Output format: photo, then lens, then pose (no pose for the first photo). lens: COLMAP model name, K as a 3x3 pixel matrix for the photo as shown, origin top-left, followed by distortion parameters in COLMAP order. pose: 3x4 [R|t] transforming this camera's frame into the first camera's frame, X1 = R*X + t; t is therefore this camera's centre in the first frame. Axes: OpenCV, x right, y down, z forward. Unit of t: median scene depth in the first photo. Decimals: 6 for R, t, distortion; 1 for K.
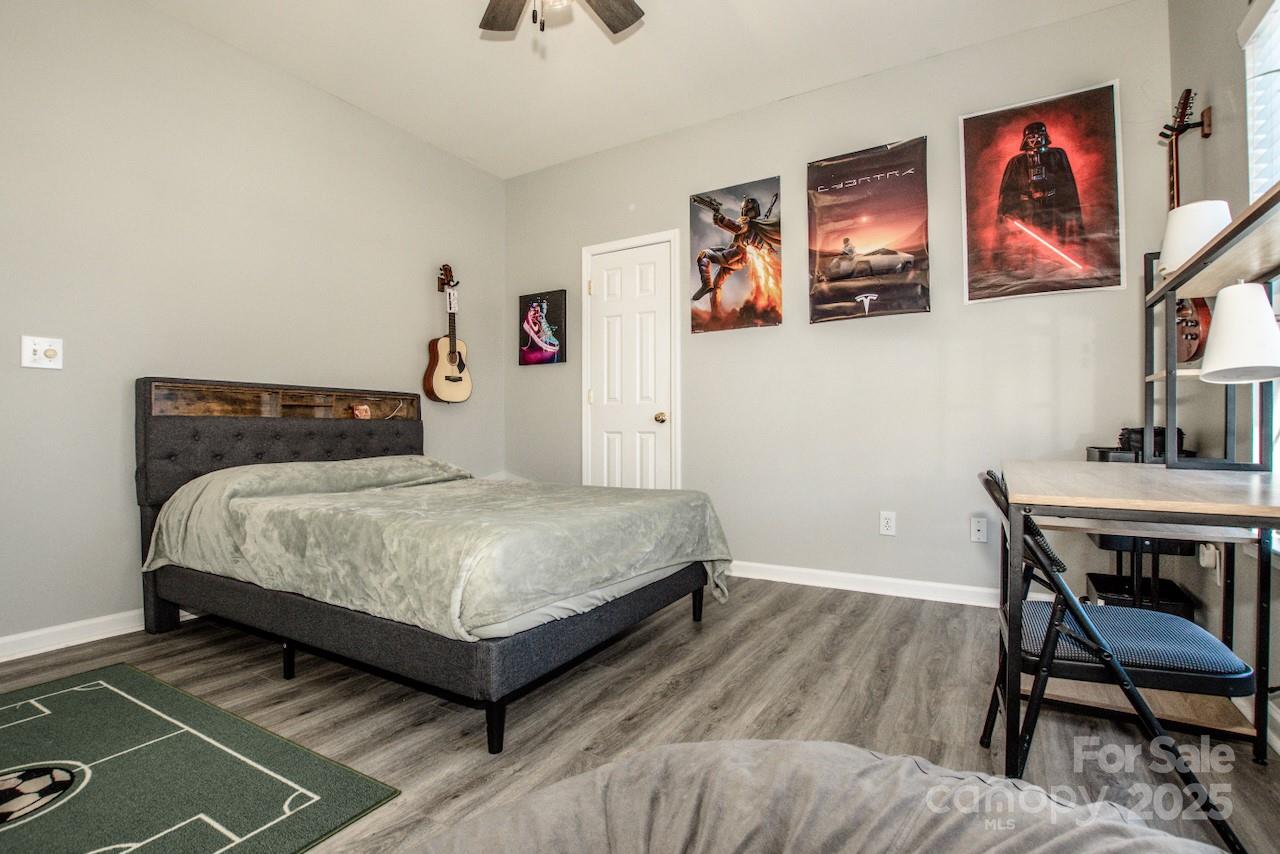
lens RADIAL K [[603.1, 0, 635.2], [0, 603.1, 428.5], [0, 0, 1]] dist [-0.047455, 0.009273]
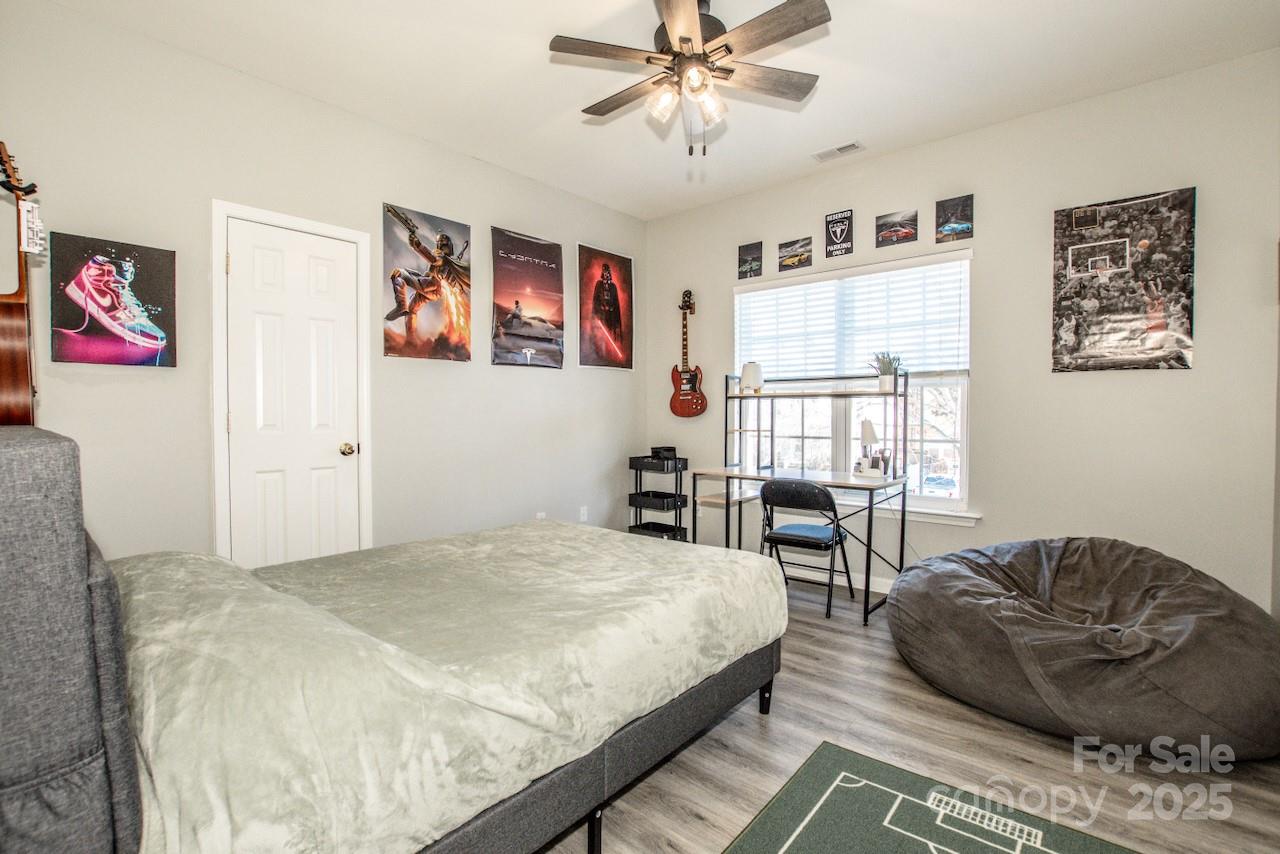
lens RADIAL K [[584.1, 0, 634.2], [0, 584.1, 426.6], [0, 0, 1]] dist [-0.045832, 0.008891]
pose [[0.170417, -0.017466, 0.985217, -0.737102], [-0.002173, 0.999834, 0.018101, -0.070381], [-0.985370, -0.005225, 0.170351, 0.499038]]
